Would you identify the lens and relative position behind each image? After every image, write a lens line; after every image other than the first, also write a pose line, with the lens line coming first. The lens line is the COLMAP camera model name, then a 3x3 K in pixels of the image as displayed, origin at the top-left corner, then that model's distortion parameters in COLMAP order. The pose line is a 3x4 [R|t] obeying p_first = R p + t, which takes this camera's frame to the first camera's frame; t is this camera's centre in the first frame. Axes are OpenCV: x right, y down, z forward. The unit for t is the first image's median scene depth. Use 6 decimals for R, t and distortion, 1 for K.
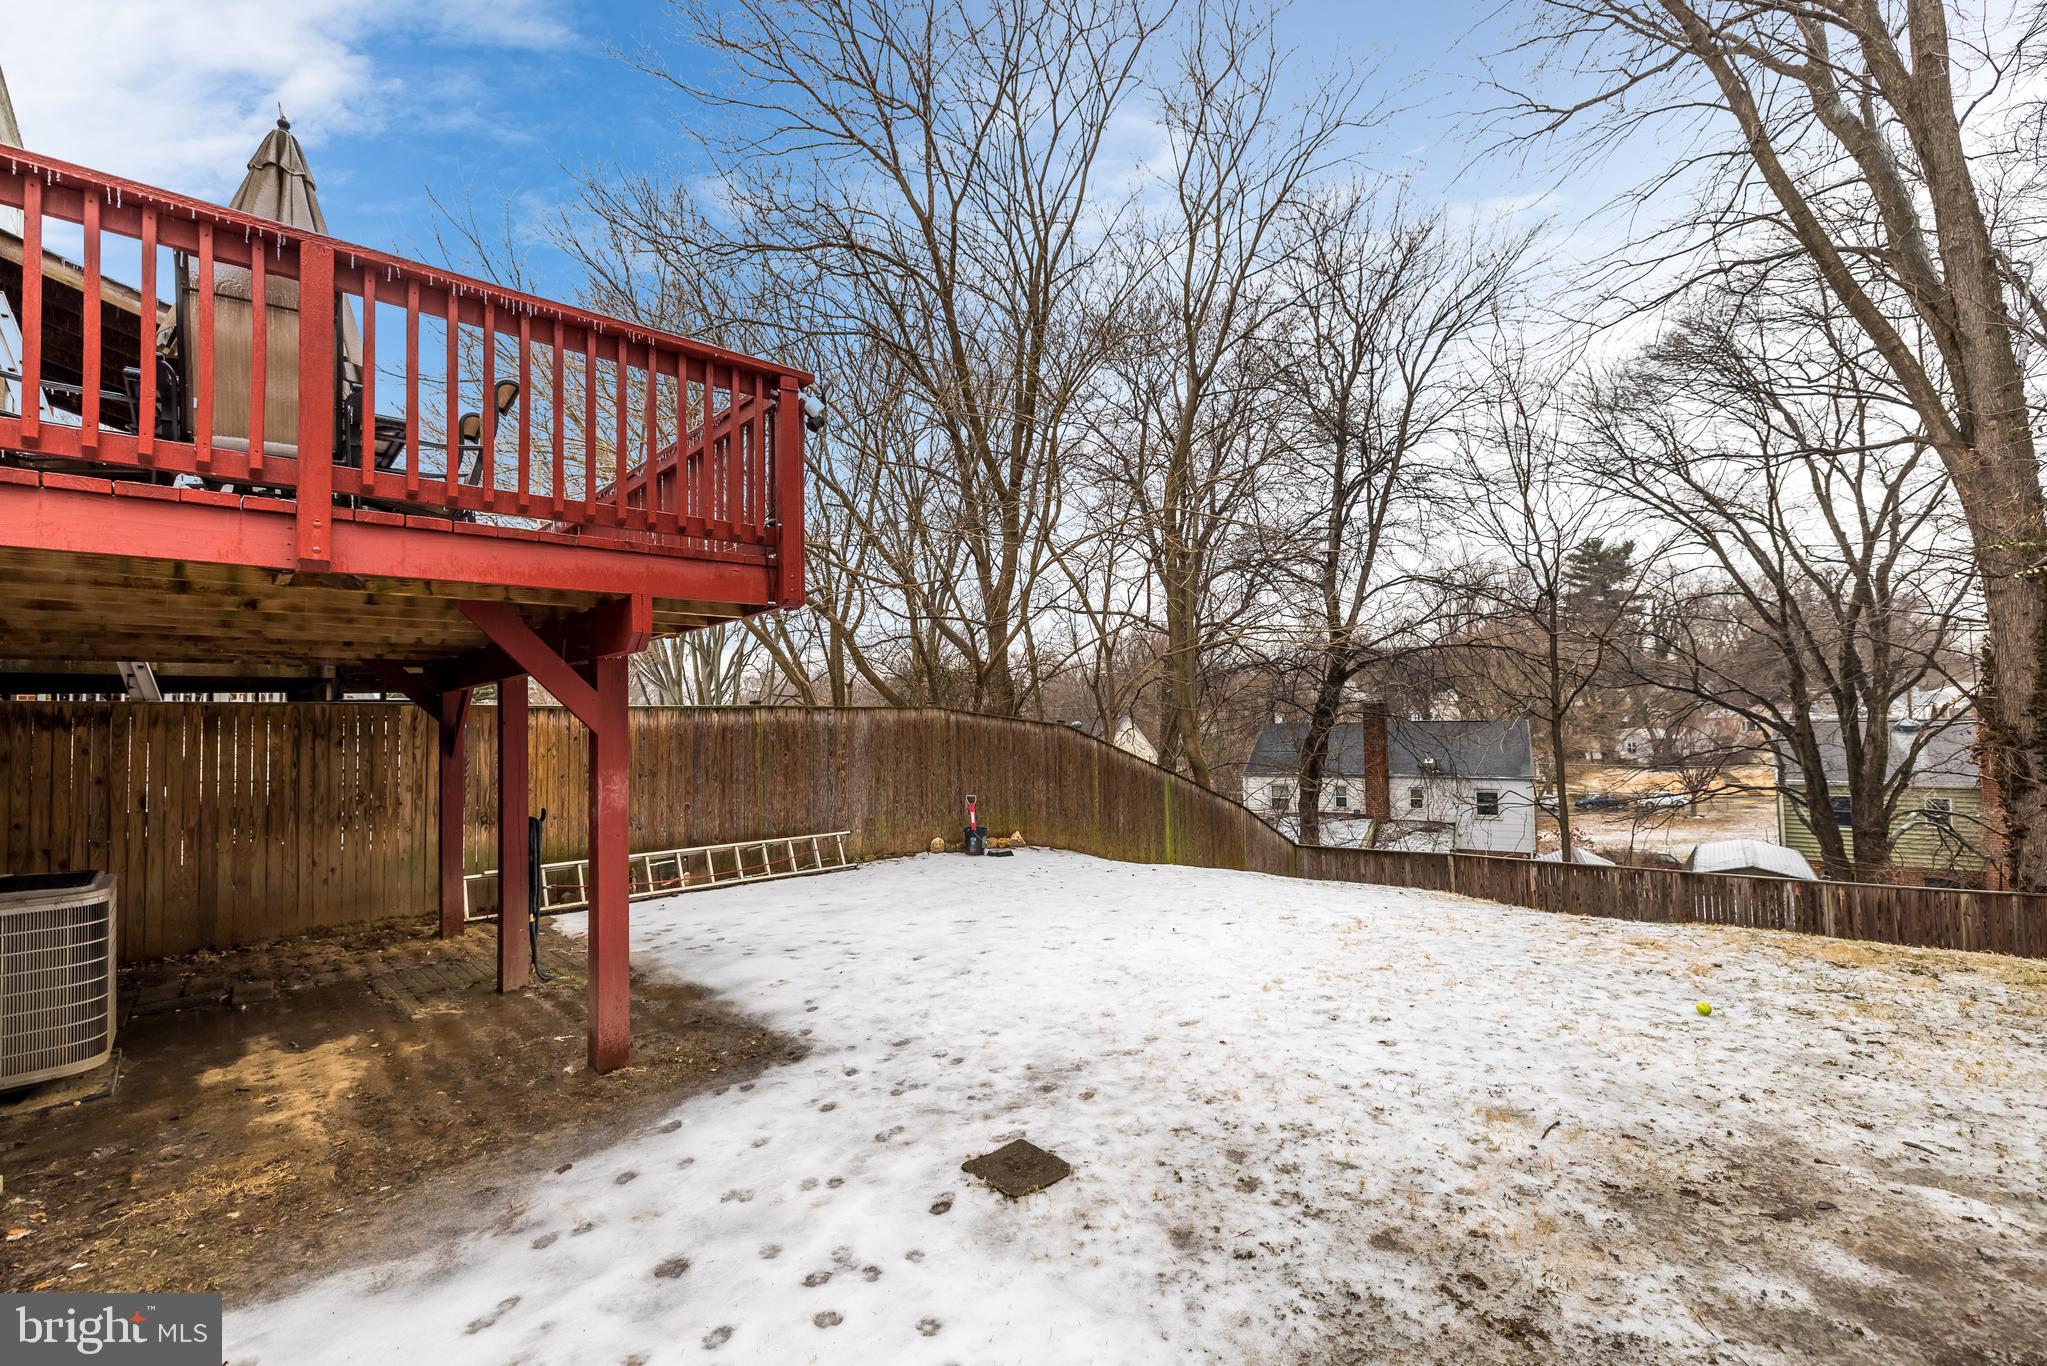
lens RADIAL K [[870.2, 0, 1016.5], [0, 870.2, 685.3], [0, 0, 1]] dist [0.000889, -0.000292]
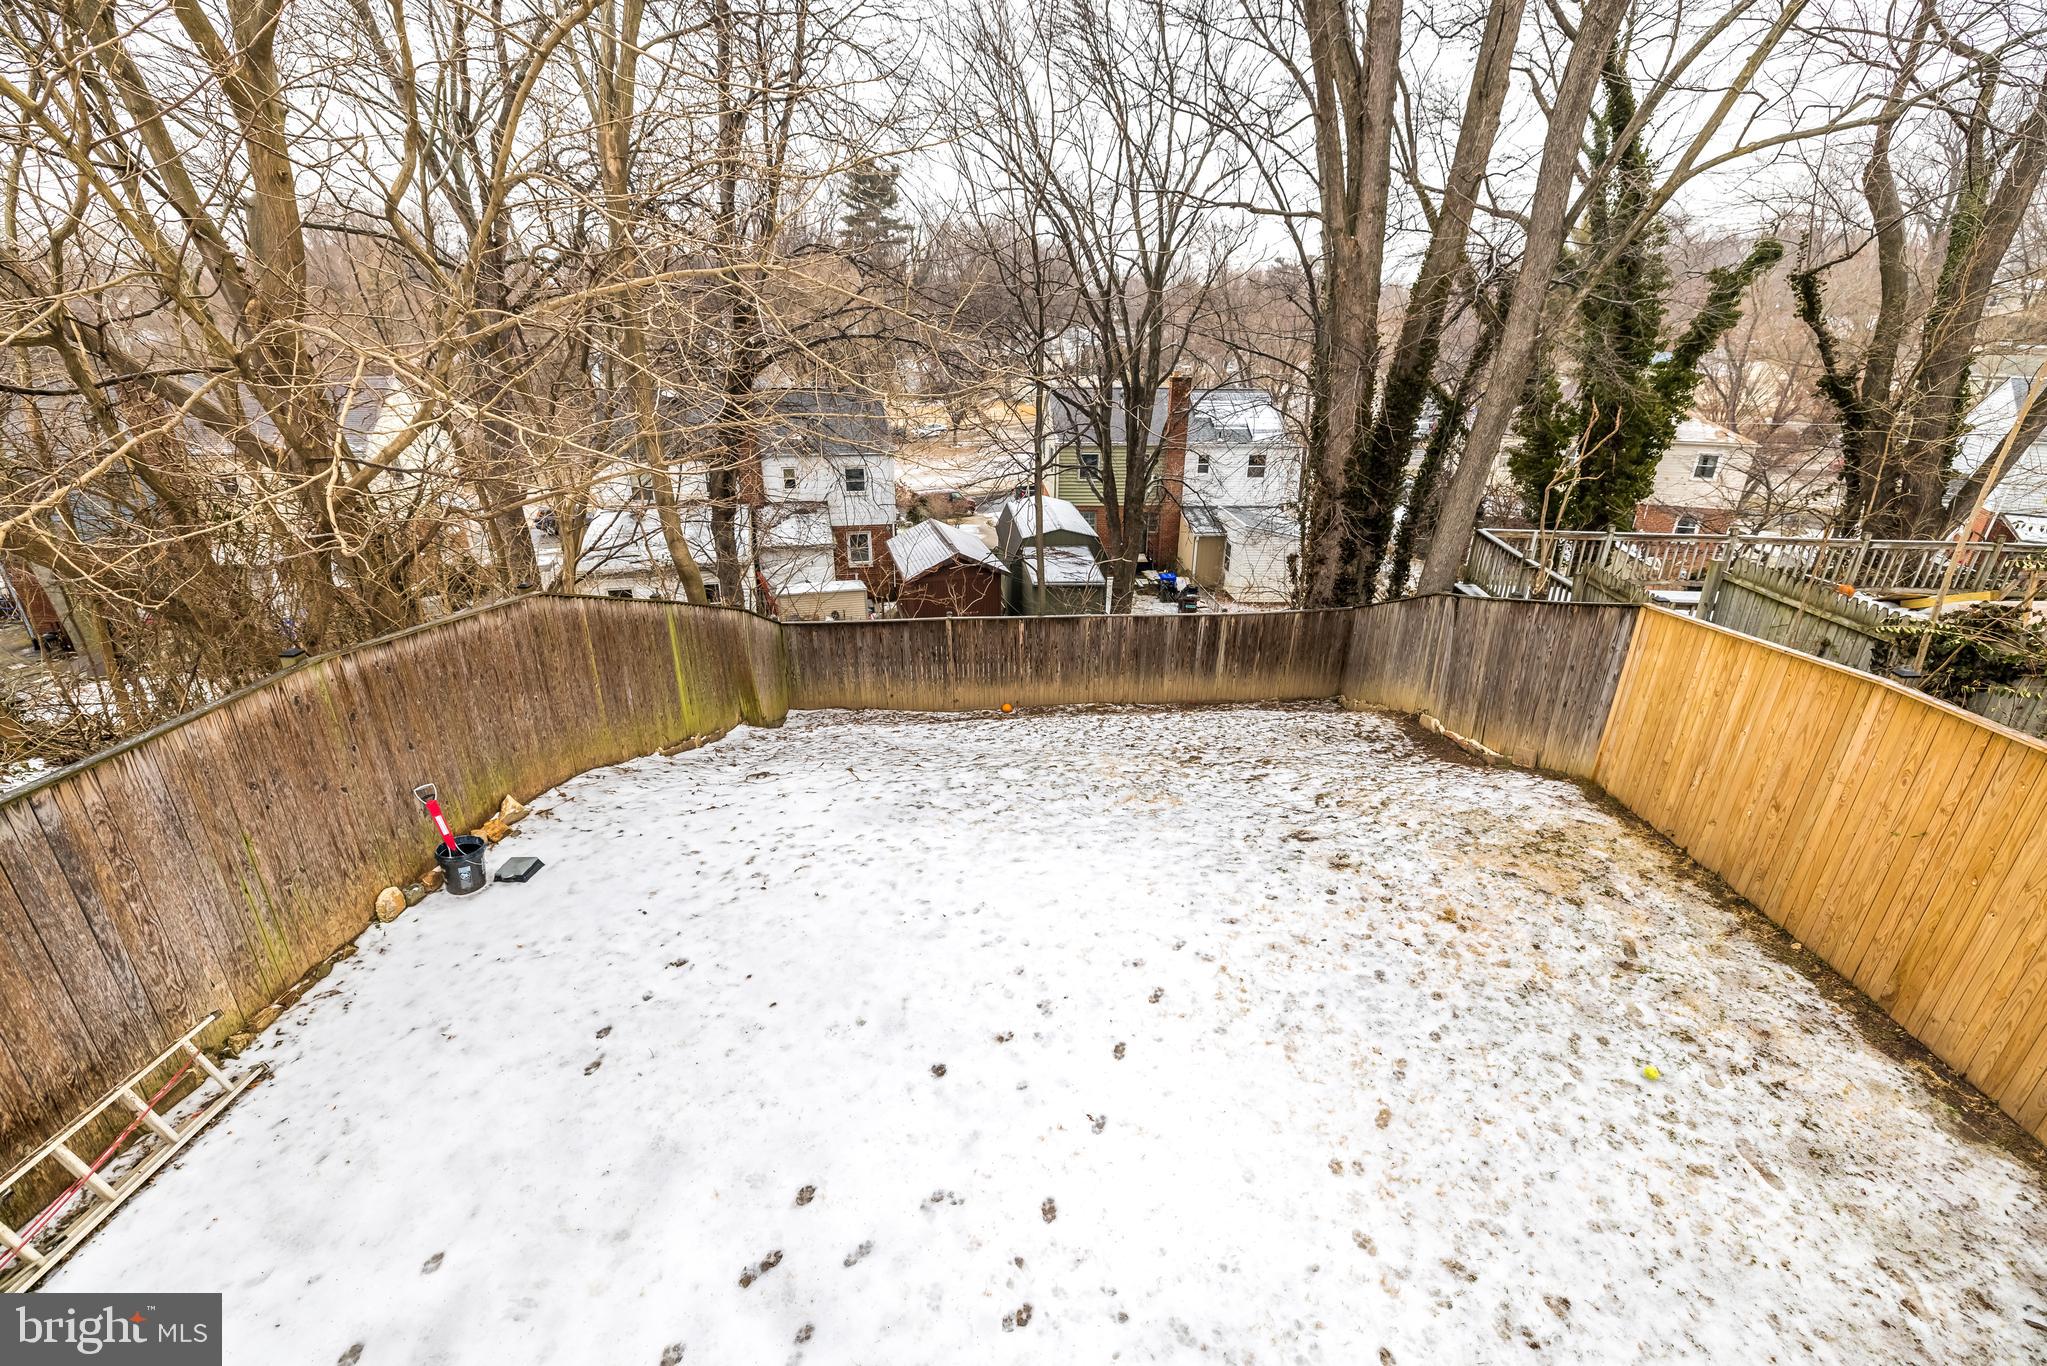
lens RADIAL K [[870.2, 0, 1027.4], [0, 870.2, 678.2], [0, 0, 1]] dist [0.000889, -0.000292]
pose [[0.712987, -0.234151, 0.660926, -0.133545], [-0.056807, 0.920206, 0.387290, -0.176930], [-0.698873, -0.313678, 0.642793, 0.419758]]
